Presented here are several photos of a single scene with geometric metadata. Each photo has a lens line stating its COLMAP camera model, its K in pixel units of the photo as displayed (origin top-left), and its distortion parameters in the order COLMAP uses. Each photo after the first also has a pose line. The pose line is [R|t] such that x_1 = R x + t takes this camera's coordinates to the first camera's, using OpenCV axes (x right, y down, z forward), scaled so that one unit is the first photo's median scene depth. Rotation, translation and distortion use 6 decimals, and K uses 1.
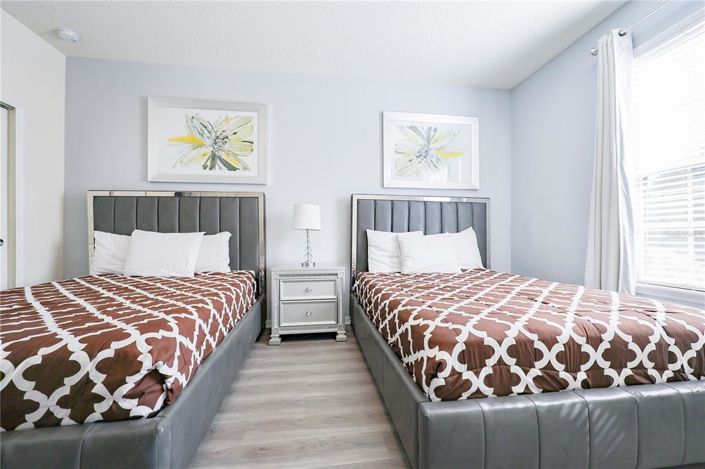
lens RADIAL K [[284.8, 0, 354.4], [0, 284.8, 236.1], [0, 0, 1]] dist [-0.000730, -0.000094]
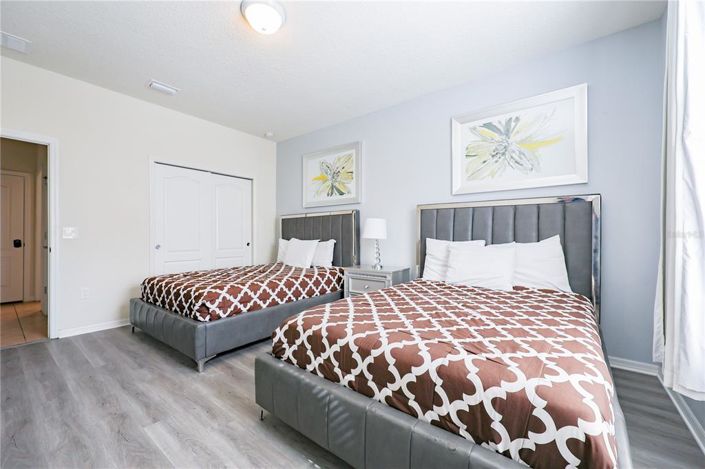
lens RADIAL K [[284.8, 0, 354.4], [0, 284.8, 236.1], [0, 0, 1]] dist [-0.000730, -0.000094]
pose [[0.696963, 0.002622, -0.717102, 0.625340], [0.001364, 0.999987, 0.004982, -0.036929], [0.717106, -0.004451, 0.696950, 0.074806]]
